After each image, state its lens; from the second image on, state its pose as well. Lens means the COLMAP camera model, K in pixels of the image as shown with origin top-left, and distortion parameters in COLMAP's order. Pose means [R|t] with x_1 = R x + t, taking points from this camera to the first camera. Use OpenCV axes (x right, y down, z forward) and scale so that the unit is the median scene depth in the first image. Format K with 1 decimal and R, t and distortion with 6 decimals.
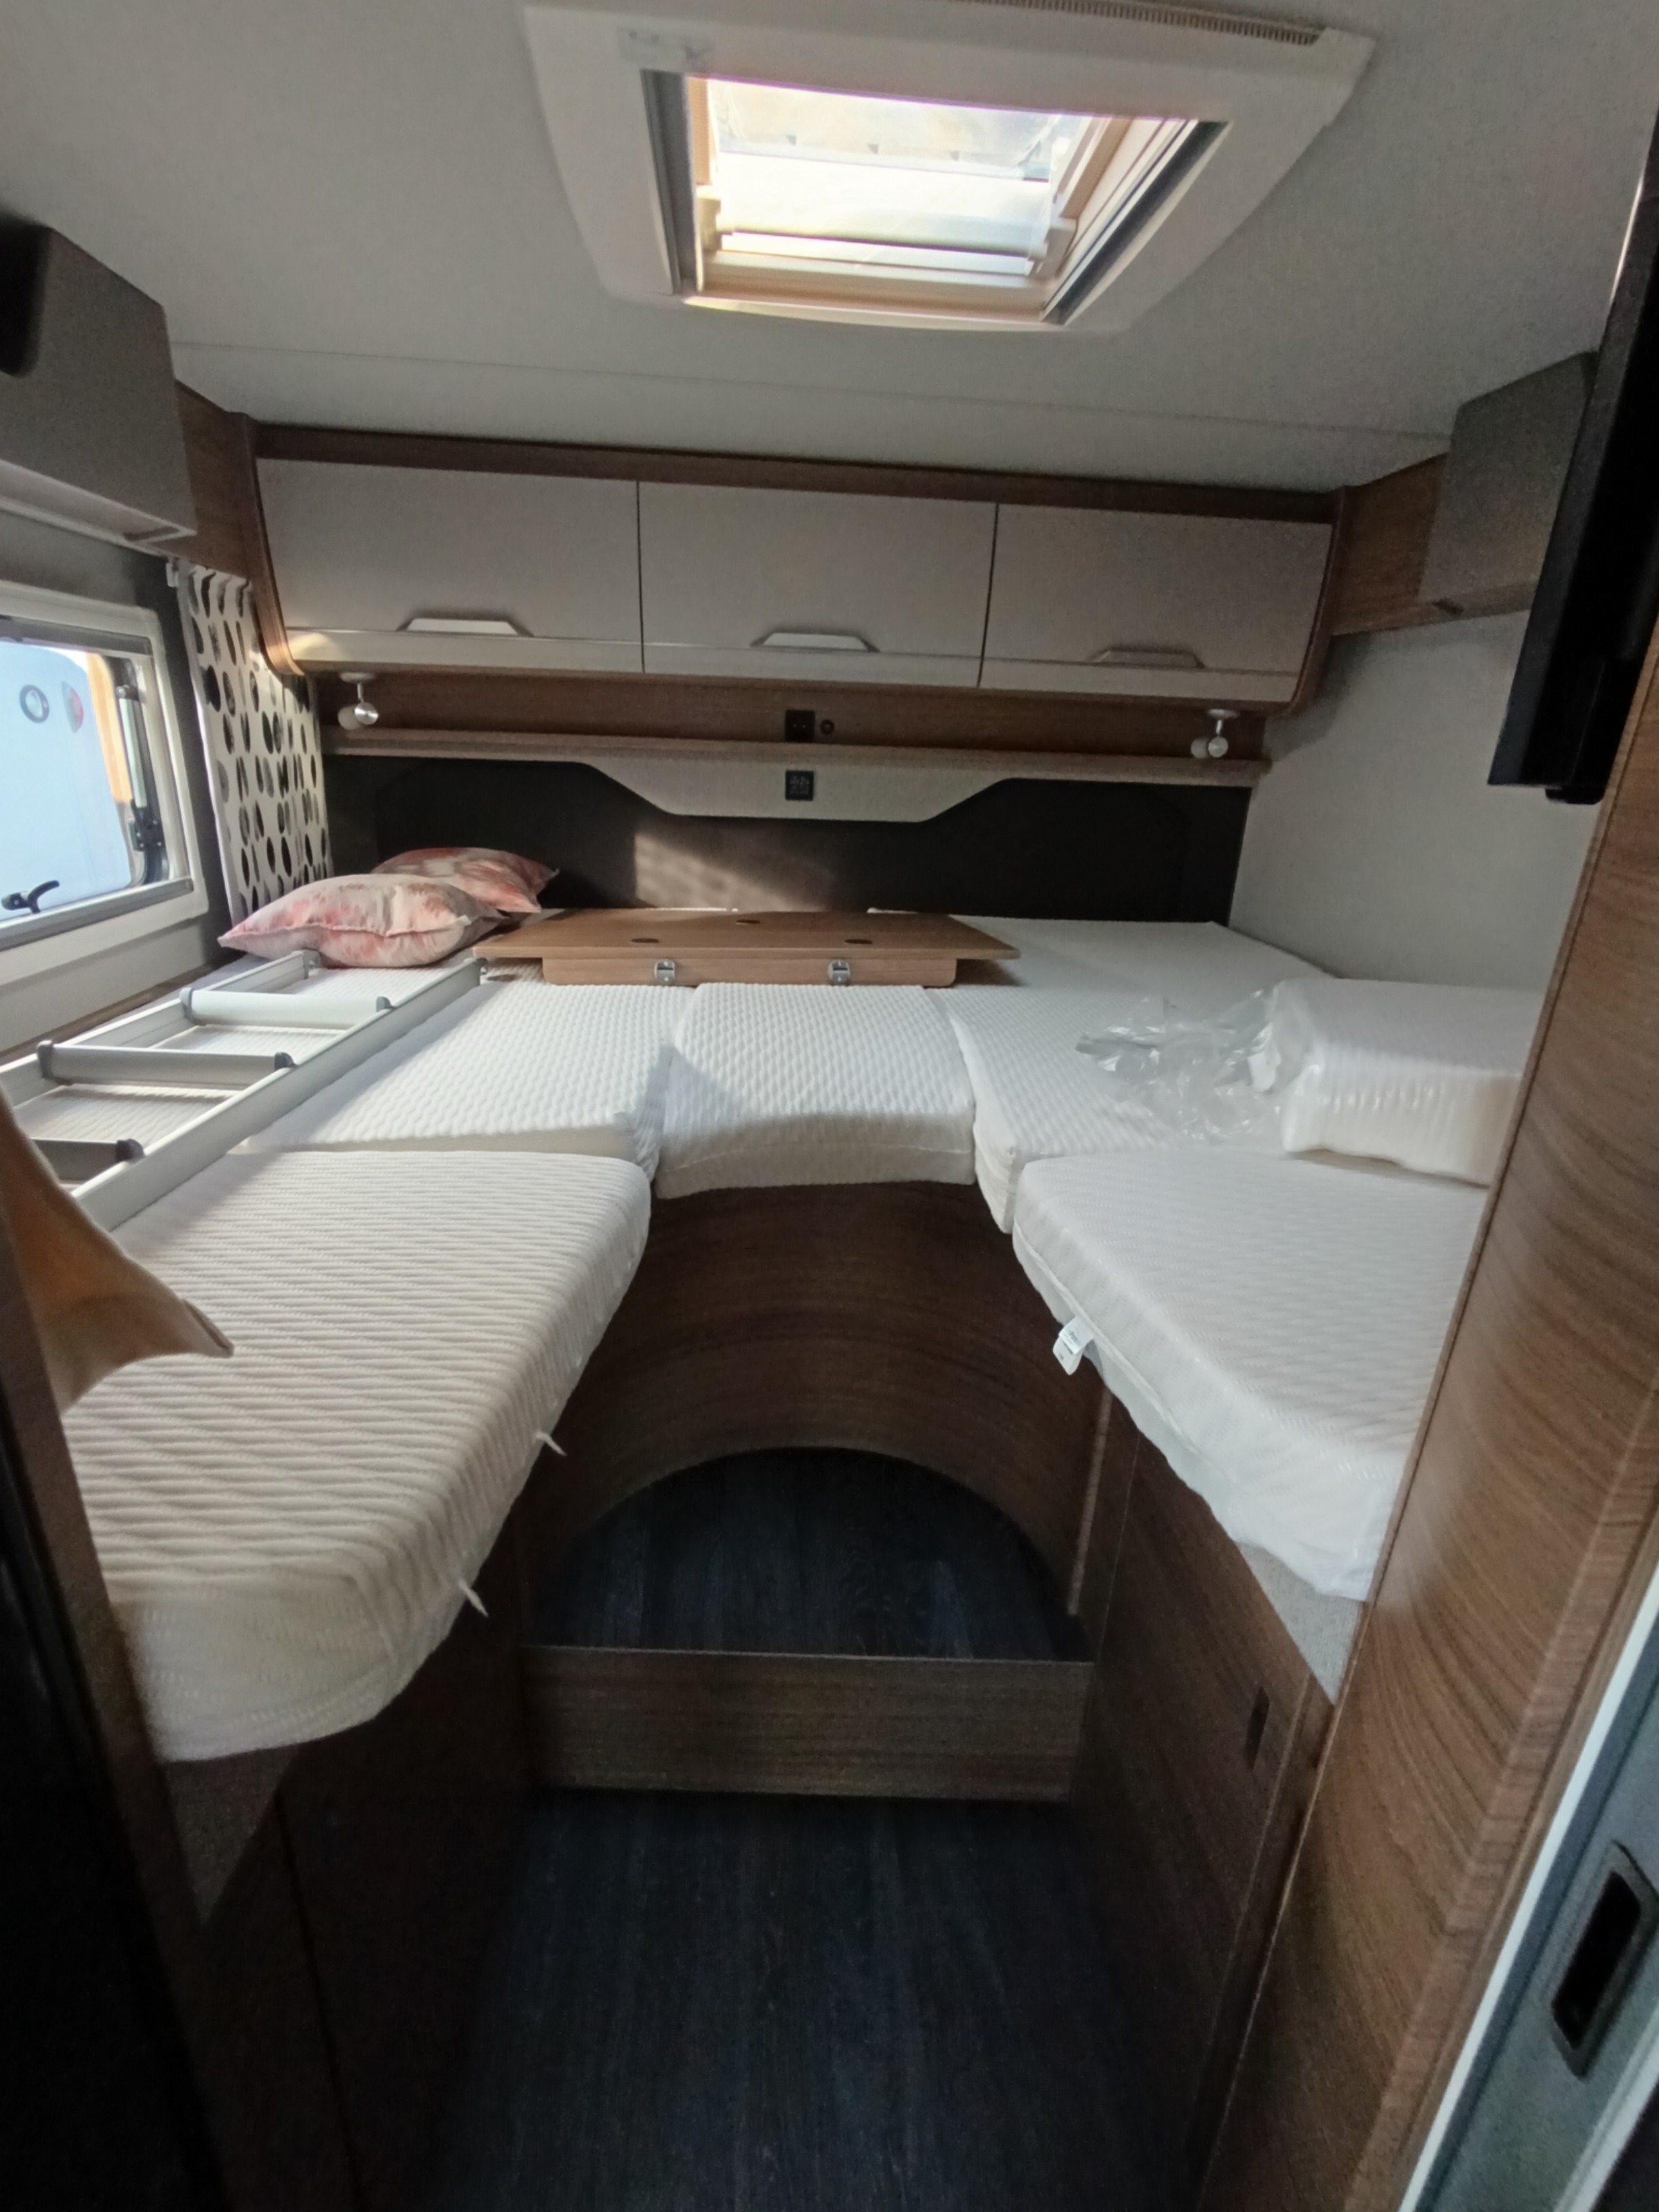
lens RADIAL K [[1026.2, 0, 833.0], [0, 1026.2, 1097.8], [0, 0, 1]] dist [-0.021125, 0.016780]
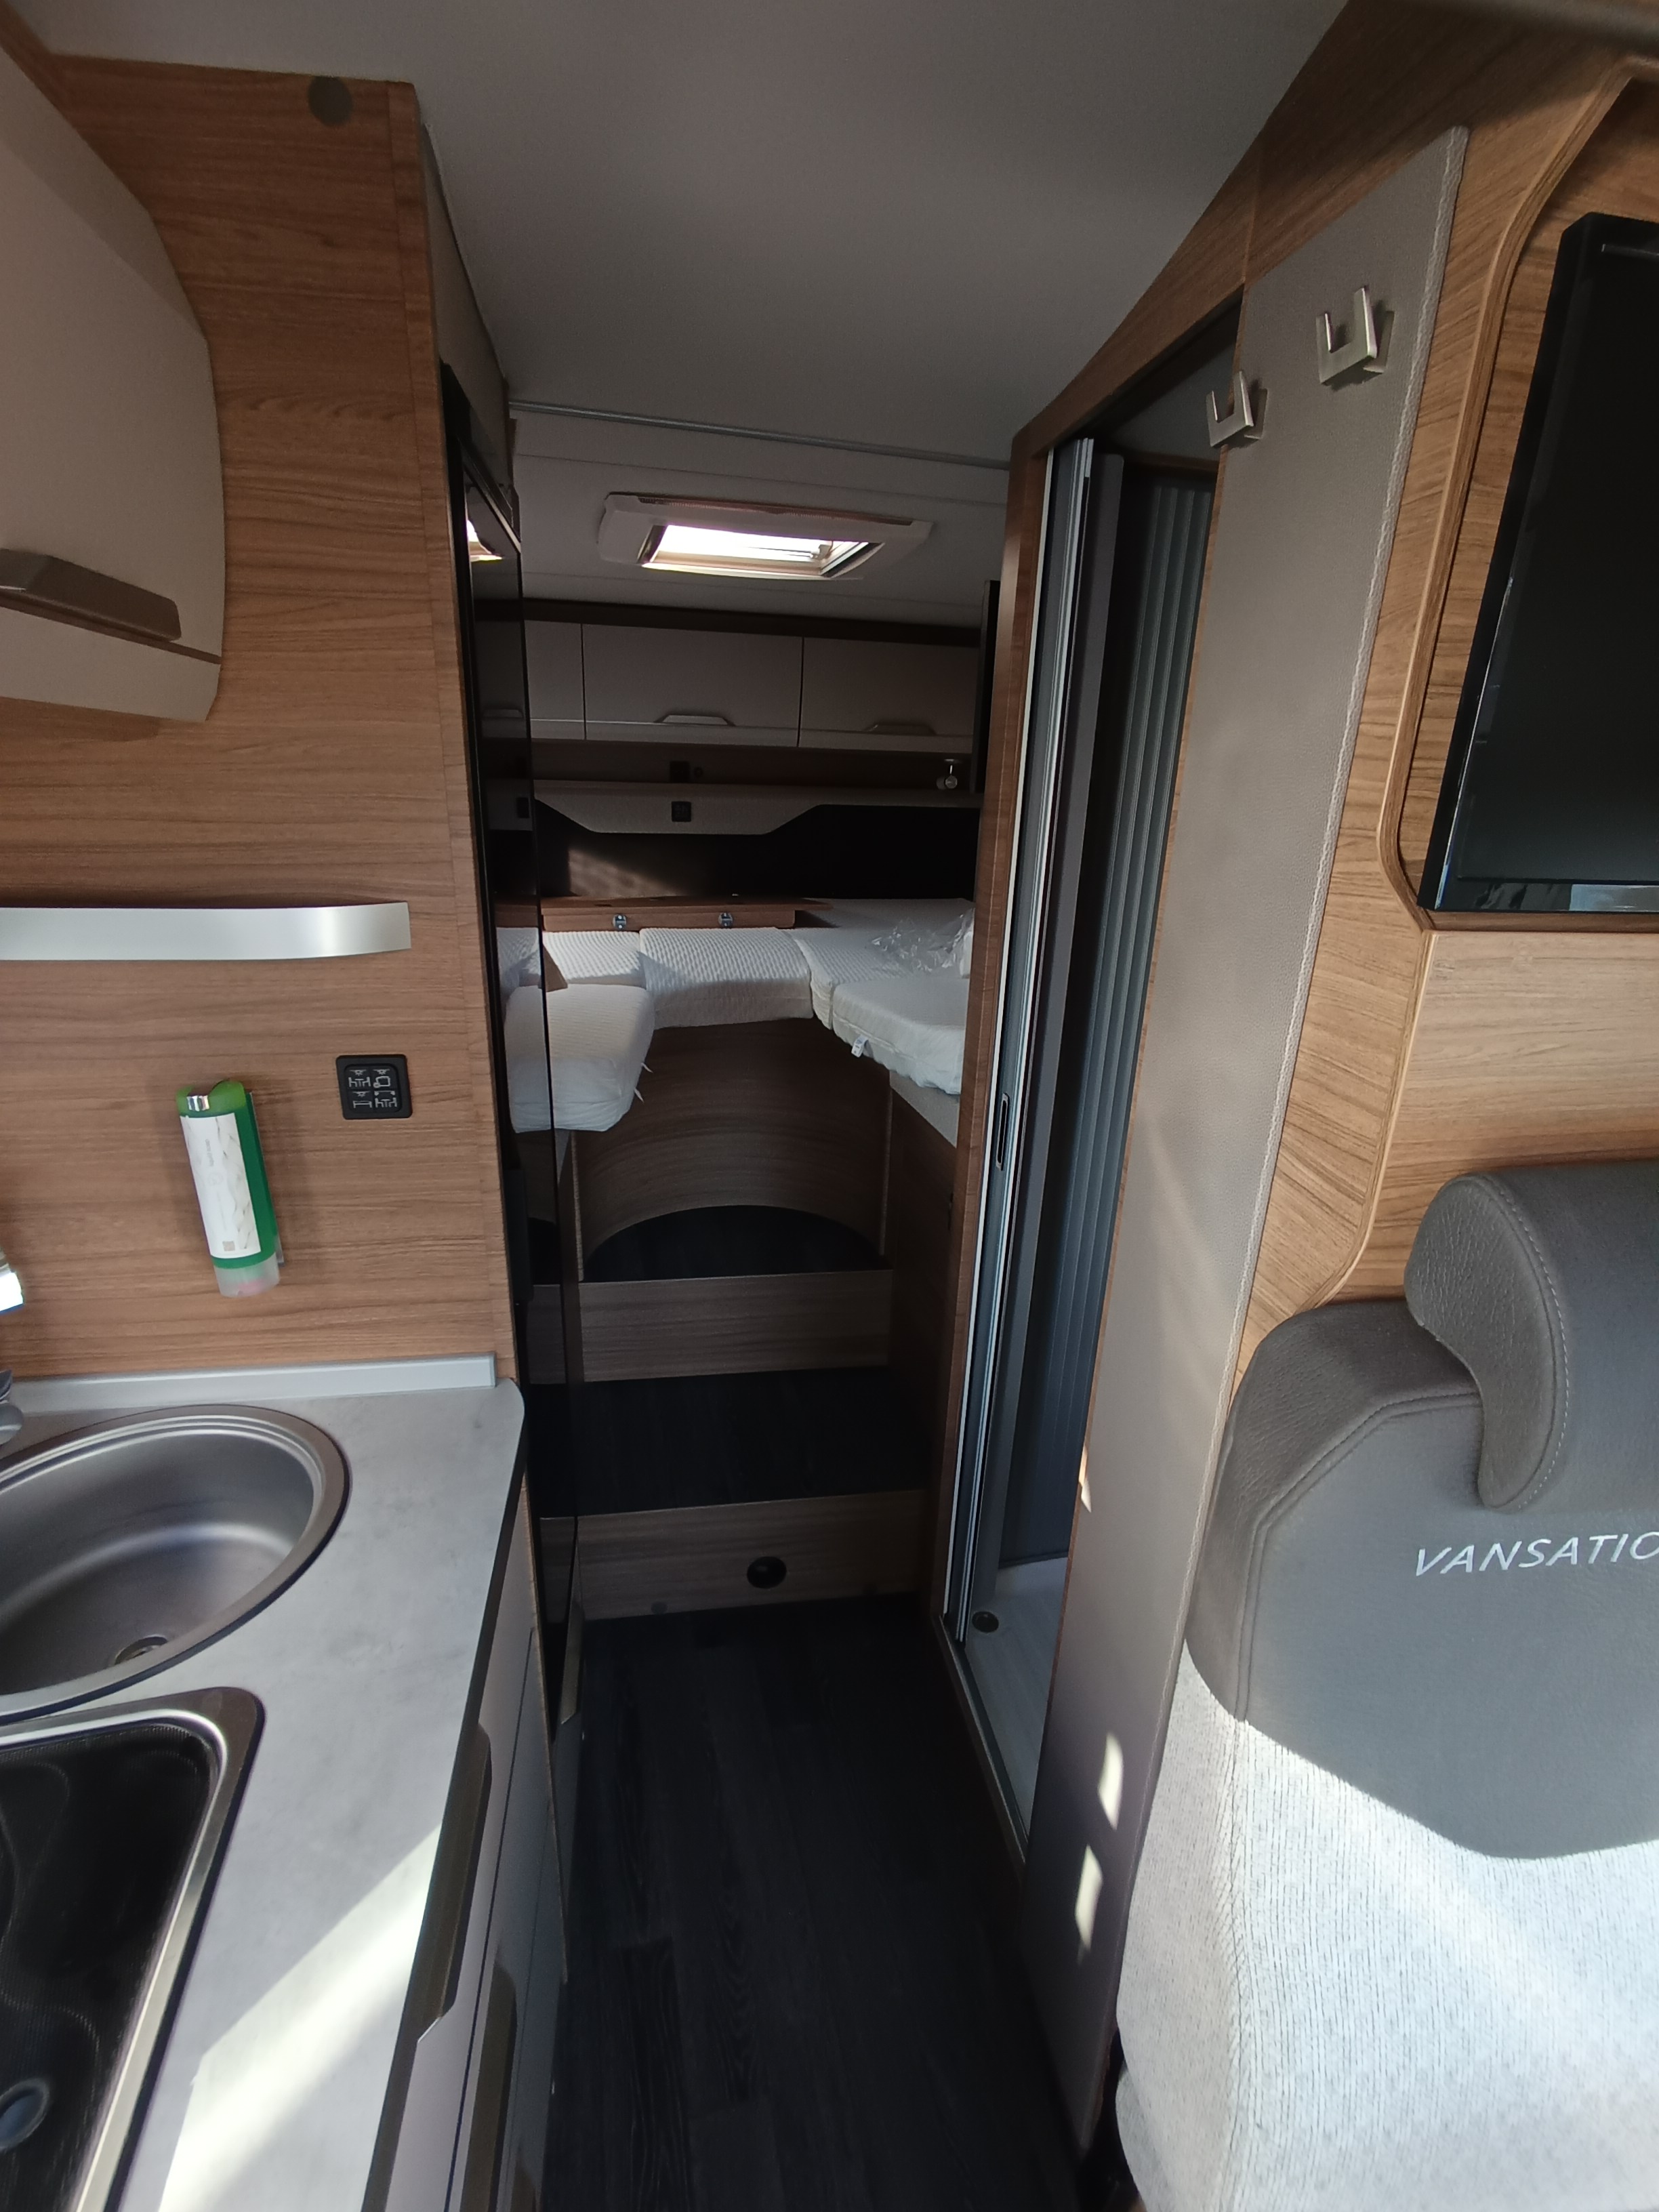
lens RADIAL K [[1026.2, 0, 826.1], [0, 1026.2, 1115.9], [0, 0, 1]] dist [-0.021125, 0.016780]
pose [[0.987313, -0.058389, 0.147664, -0.088642], [0.061347, 0.997995, -0.015553, 0.210261], [-0.146460, 0.024414, 0.988915, -0.599339]]
